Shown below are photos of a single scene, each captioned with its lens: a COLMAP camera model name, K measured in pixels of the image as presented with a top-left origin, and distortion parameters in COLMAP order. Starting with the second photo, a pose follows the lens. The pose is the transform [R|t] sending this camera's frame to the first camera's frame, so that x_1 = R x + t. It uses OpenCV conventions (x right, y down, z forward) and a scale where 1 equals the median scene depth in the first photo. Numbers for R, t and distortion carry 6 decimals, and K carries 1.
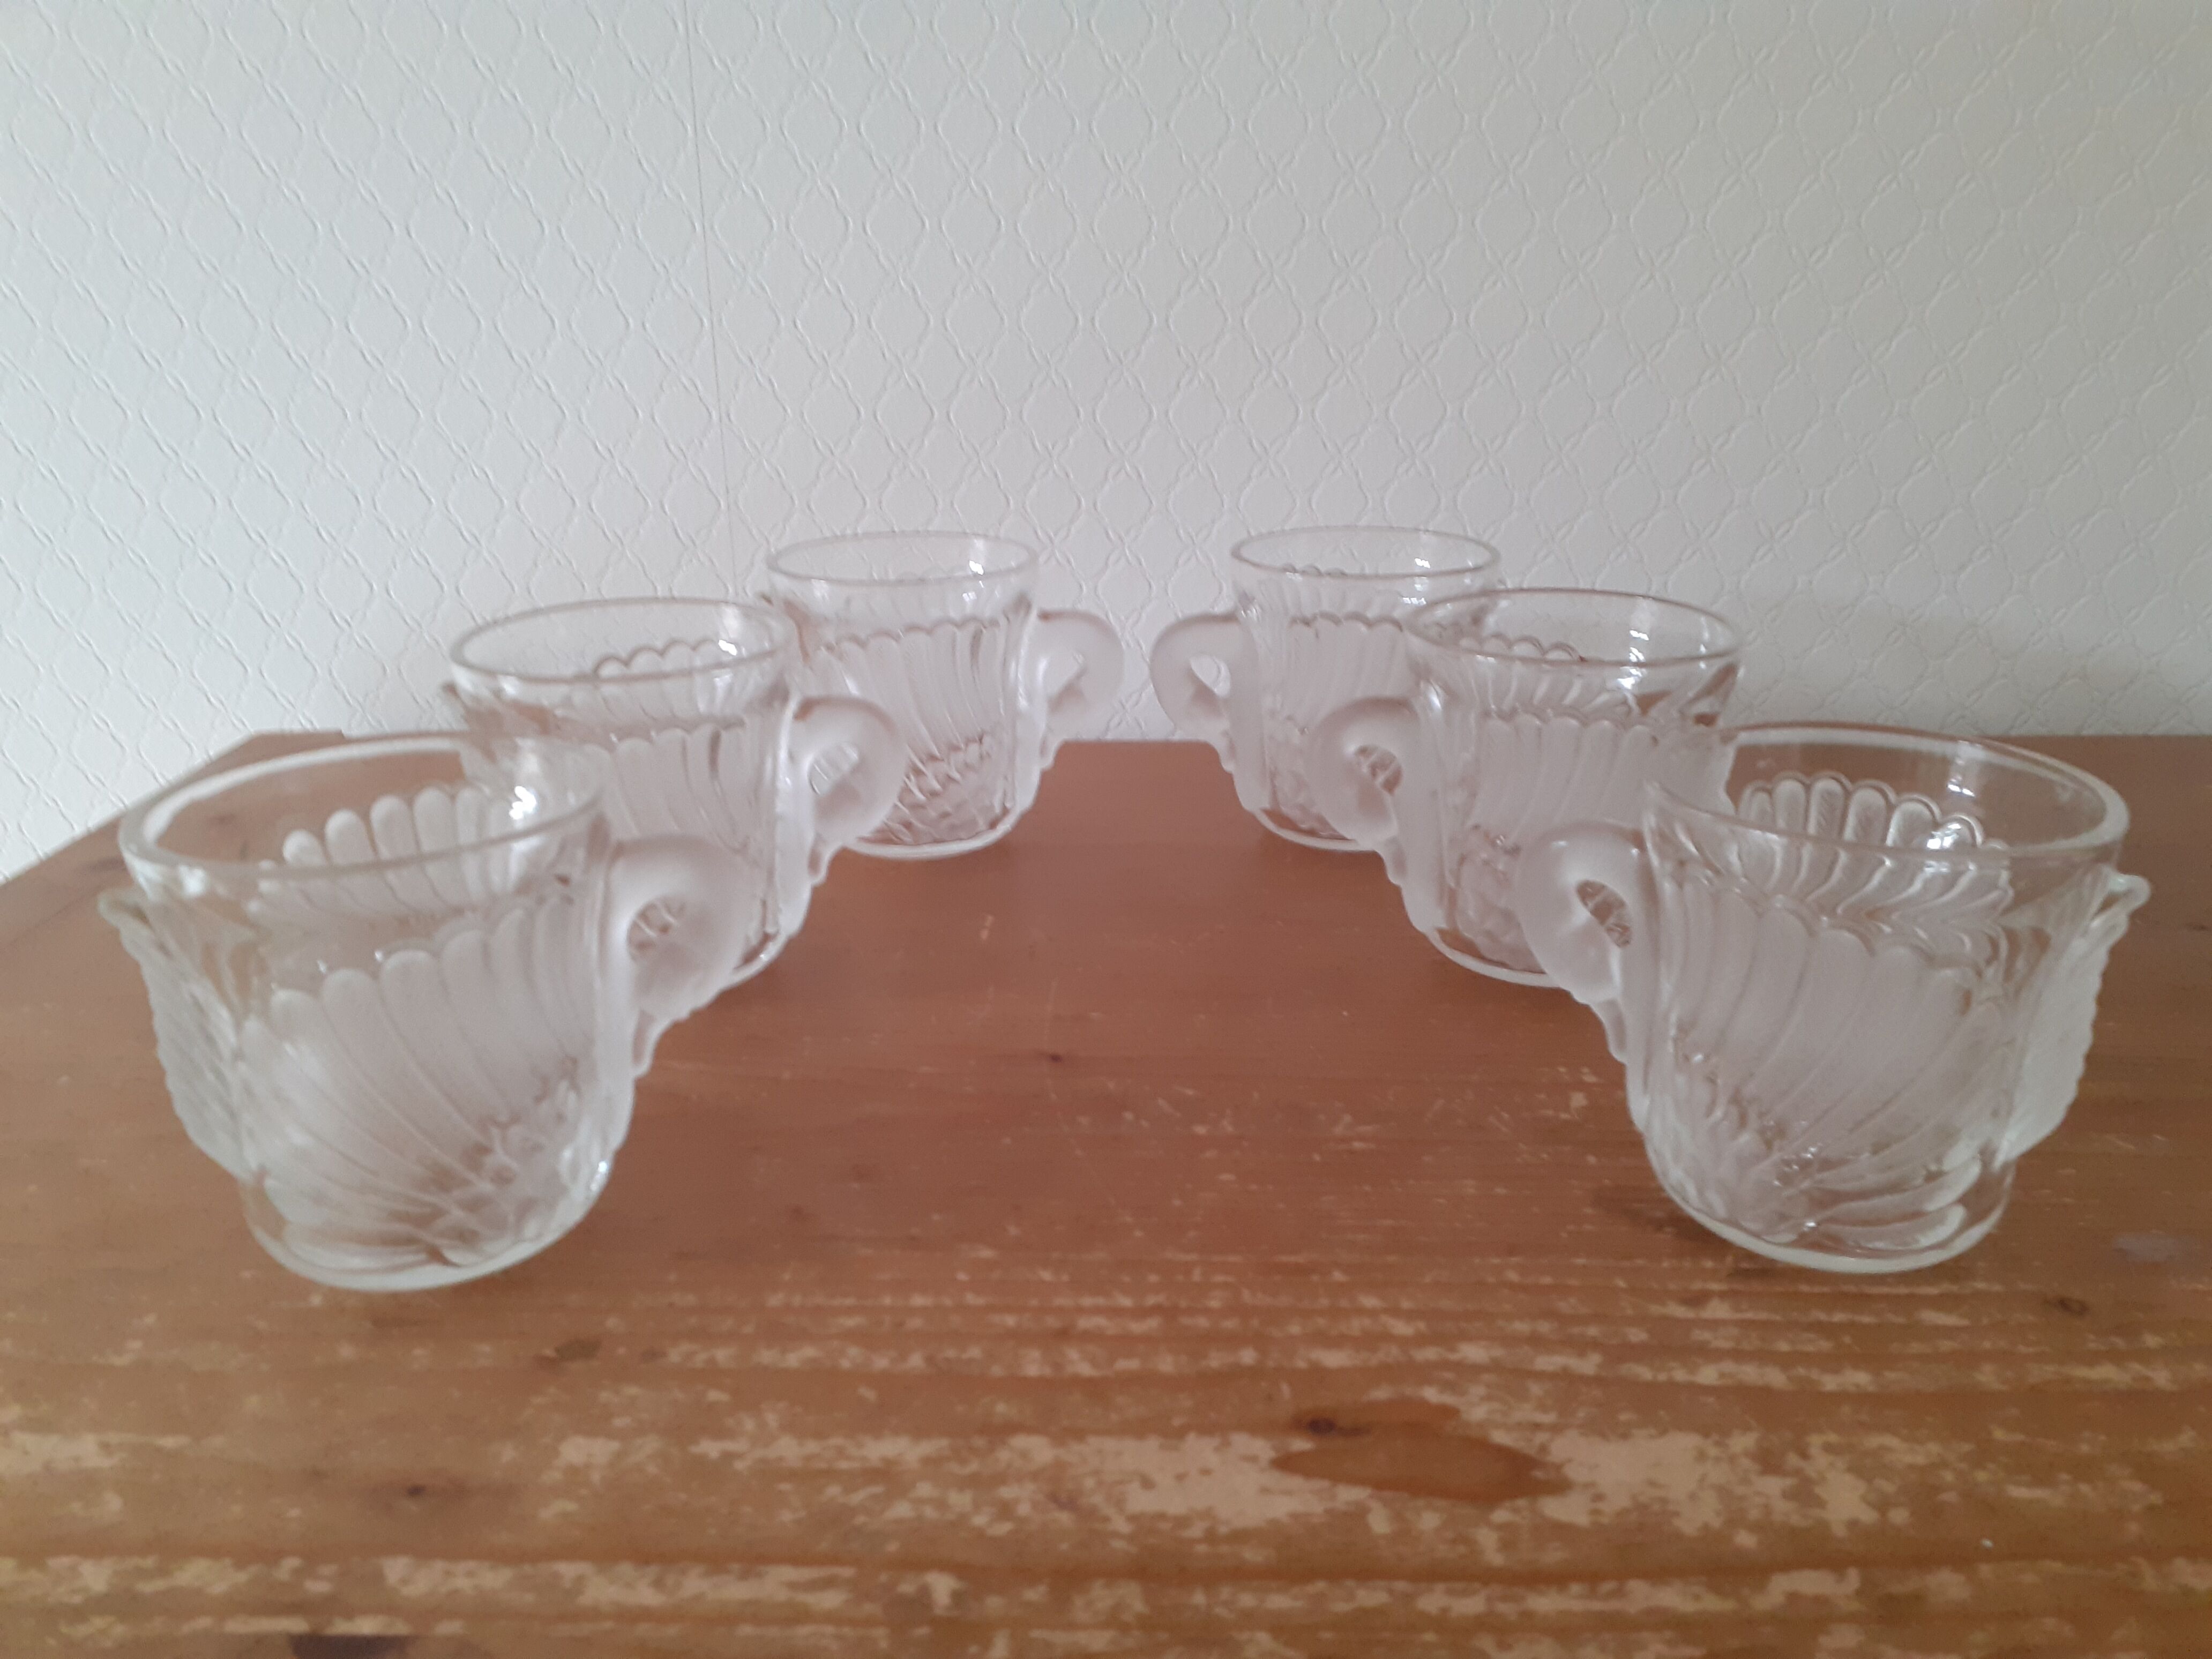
lens RADIAL K [[1895.6, 0, 1150.5], [0, 1895.6, 873.0], [0, 0, 1]] dist [0.007780, -0.046067]
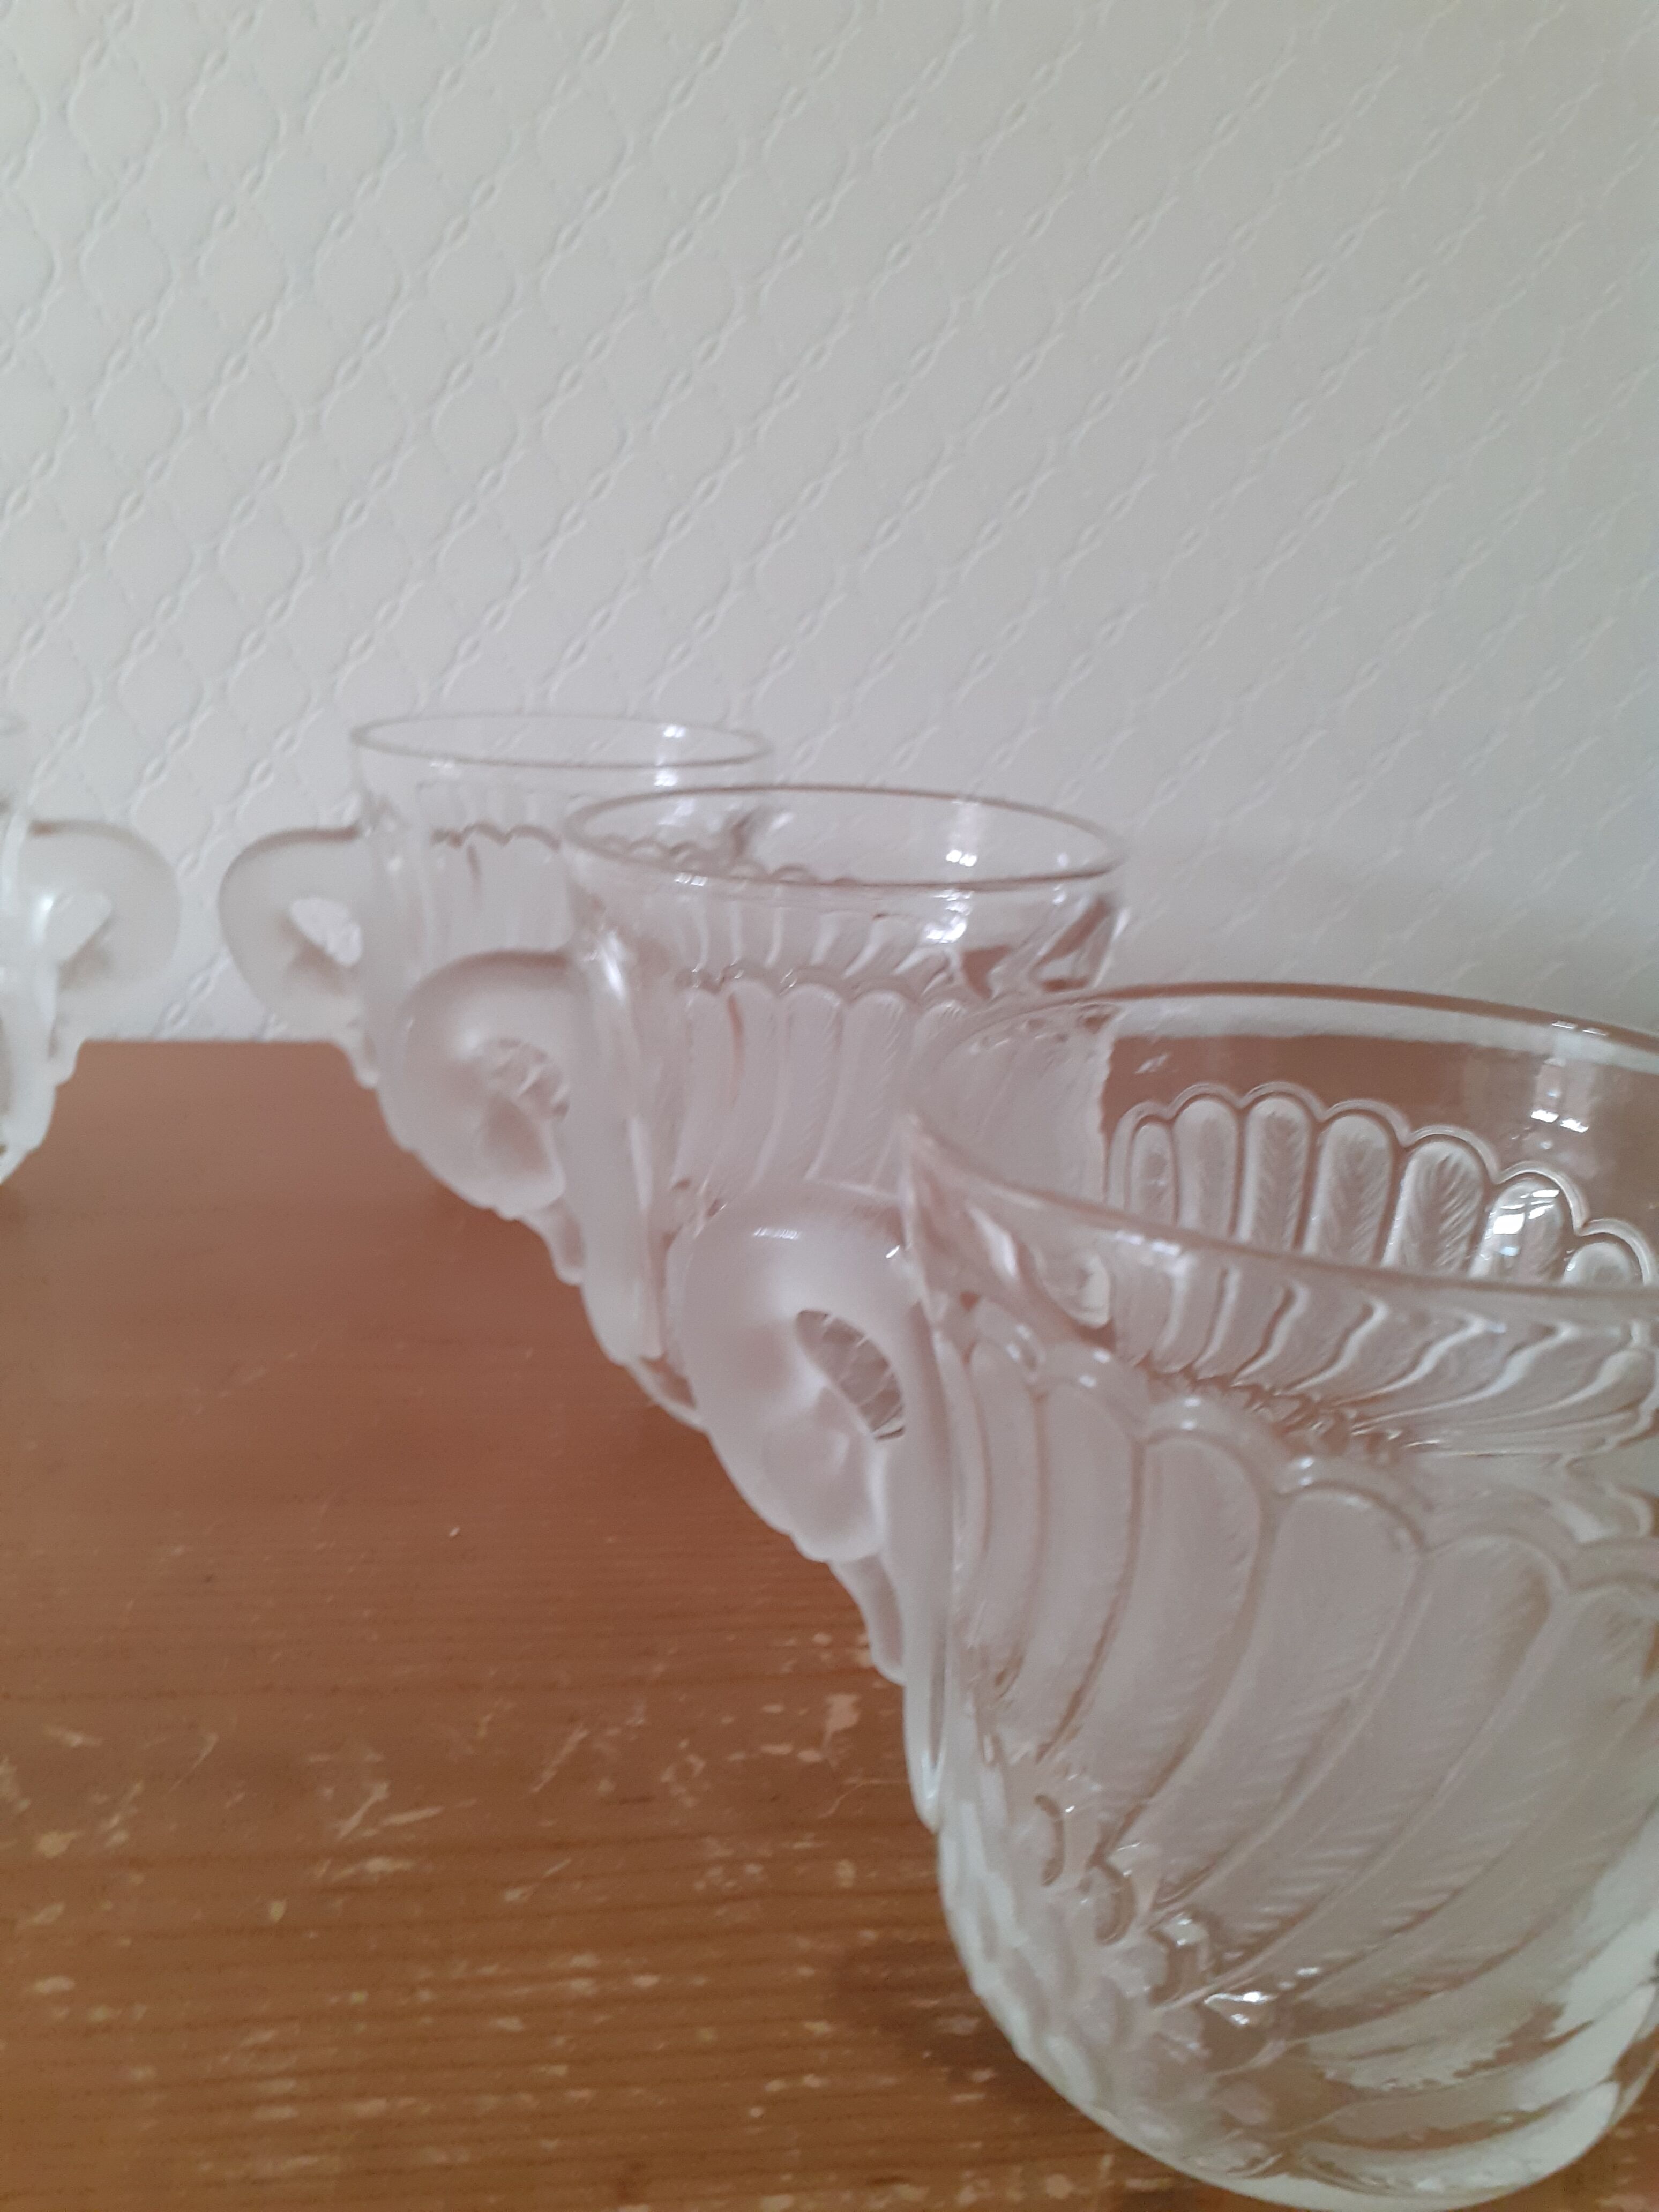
lens RADIAL K [[1895.6, 0, 891.9], [0, 1895.6, 1099.8], [0, 0, 1]] dist [0.007780, -0.046067]
pose [[0.986733, -0.006896, 0.162208, 0.135714], [0.013270, 0.999180, -0.038244, -0.024708], [-0.161811, 0.039889, 0.986015, 0.408042]]
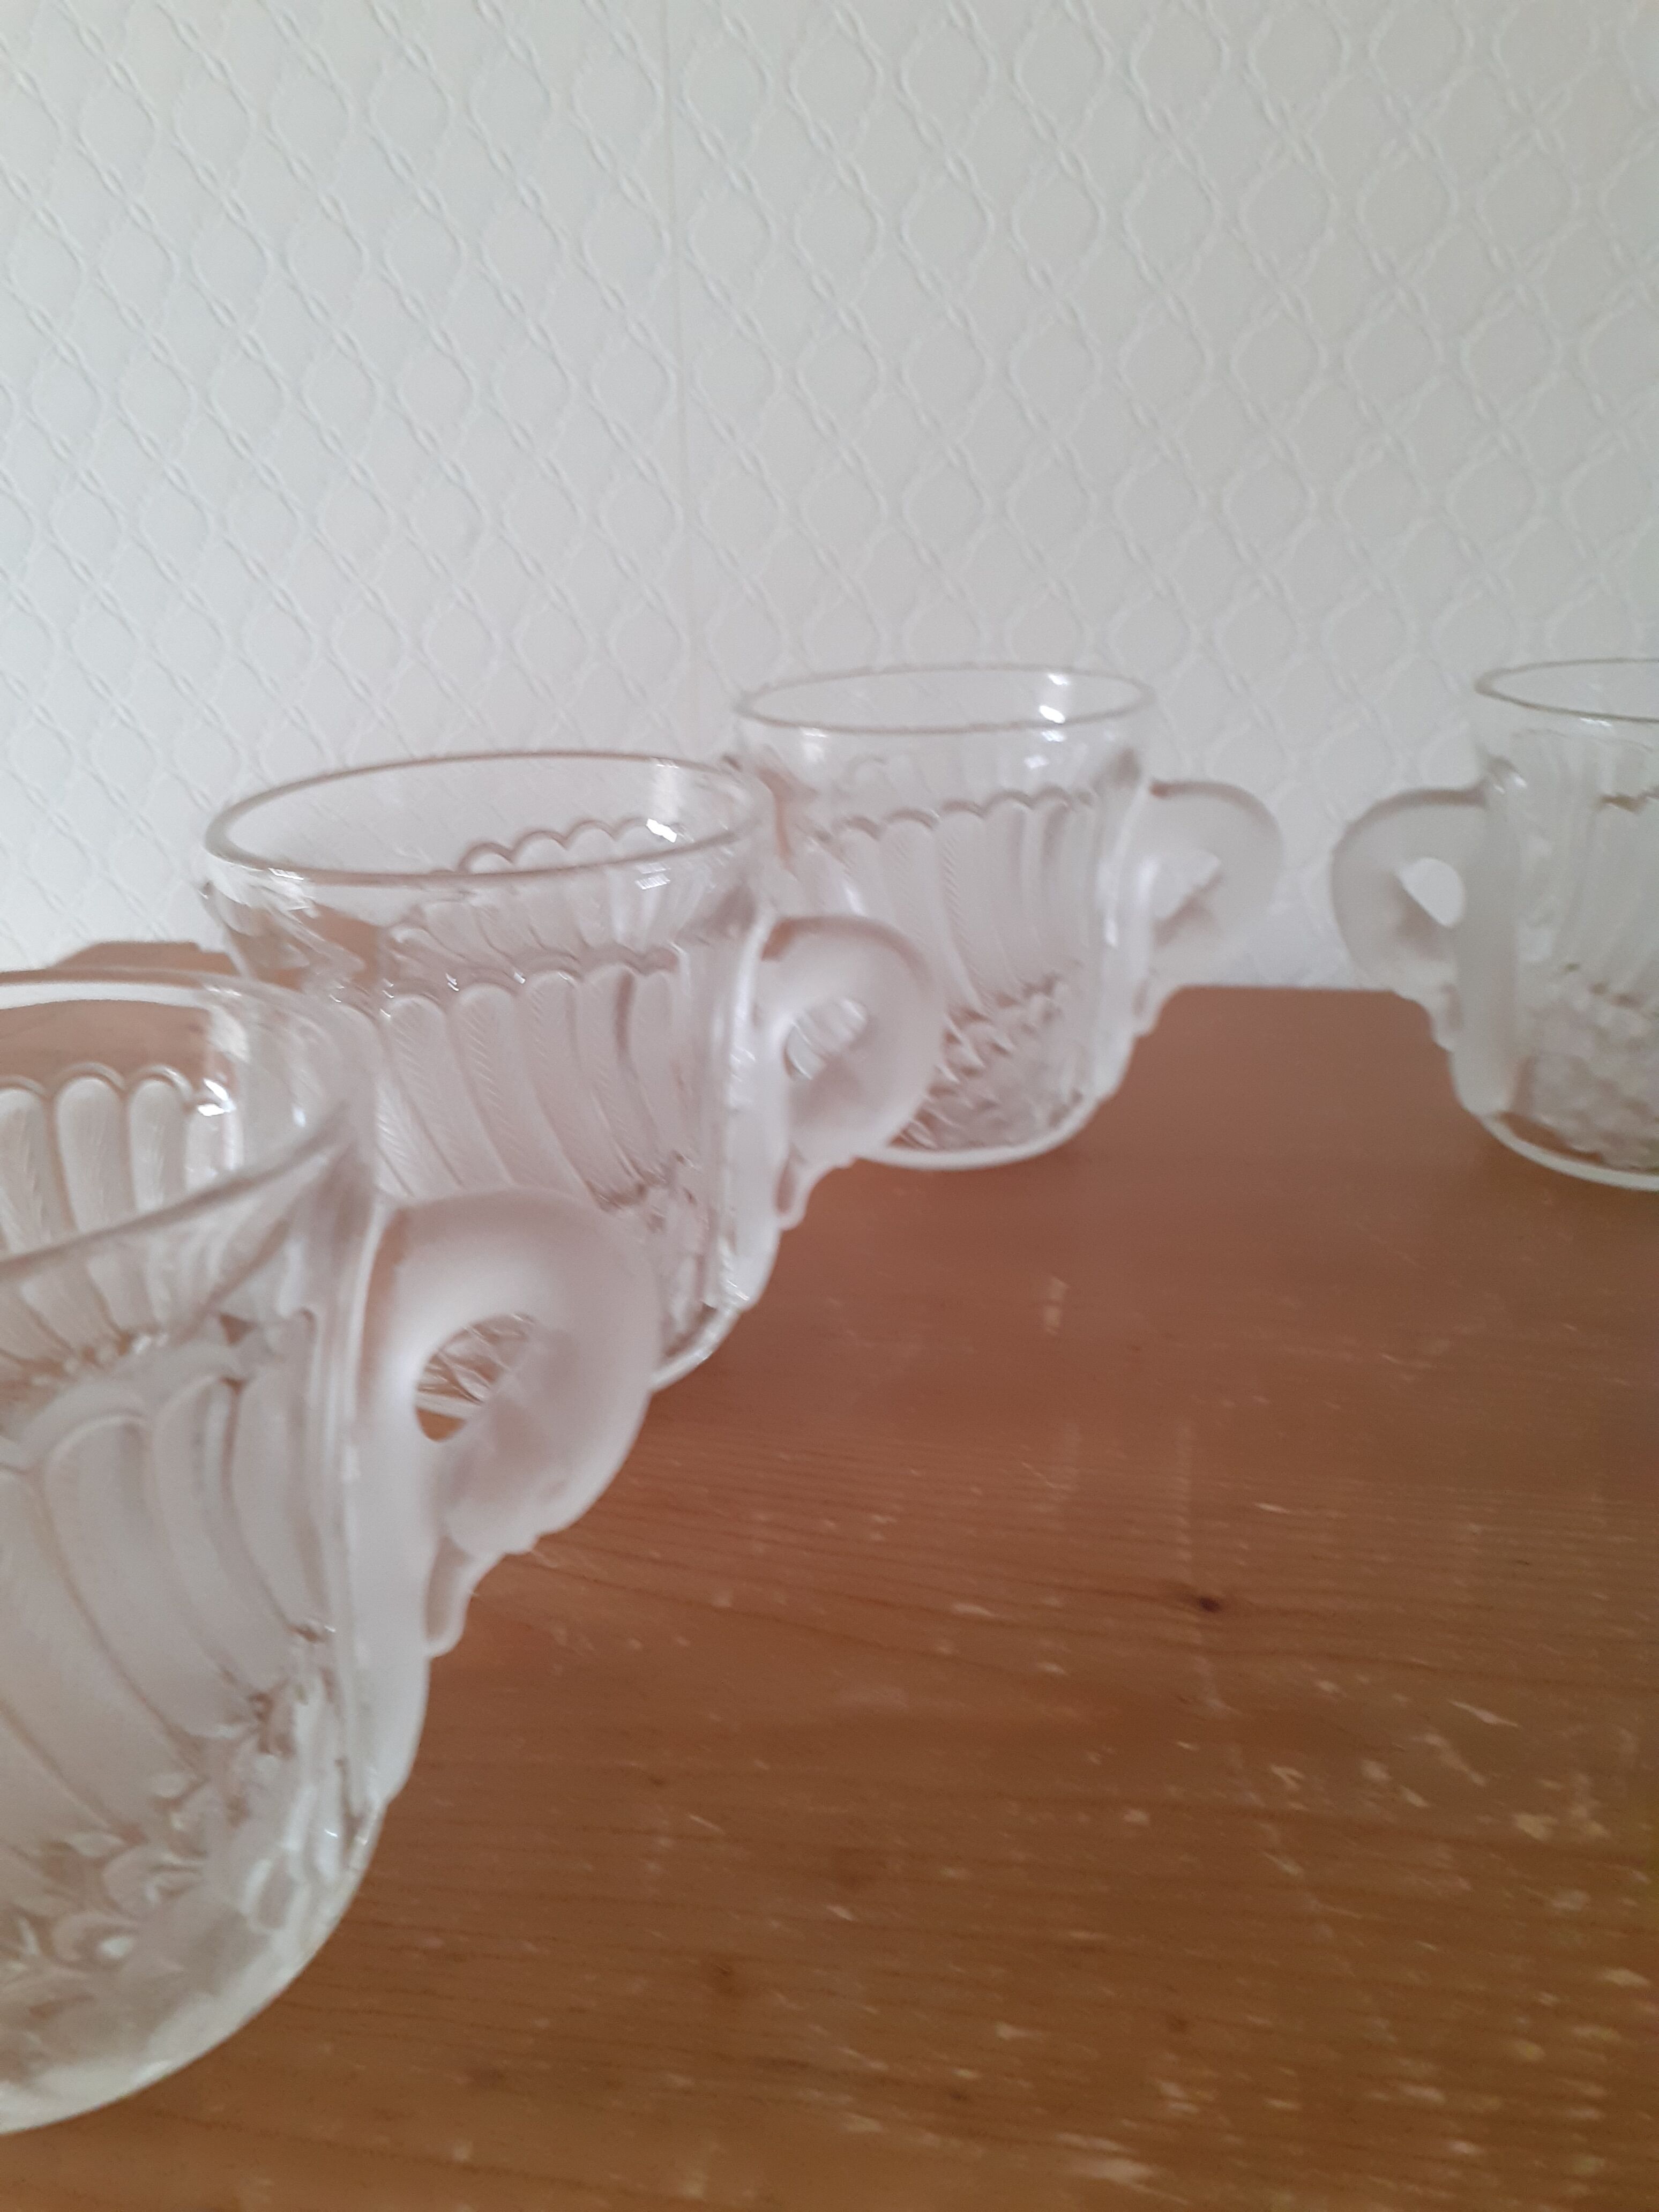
lens RADIAL K [[1895.6, 0, 783.6], [0, 1895.6, 1130.3], [0, 0, 1]] dist [0.007780, -0.046067]
pose [[0.982704, 0.044732, -0.179698, -0.071319], [-0.039742, 0.998720, 0.031274, -0.043261], [0.180867, -0.023592, 0.983225, 0.405446]]
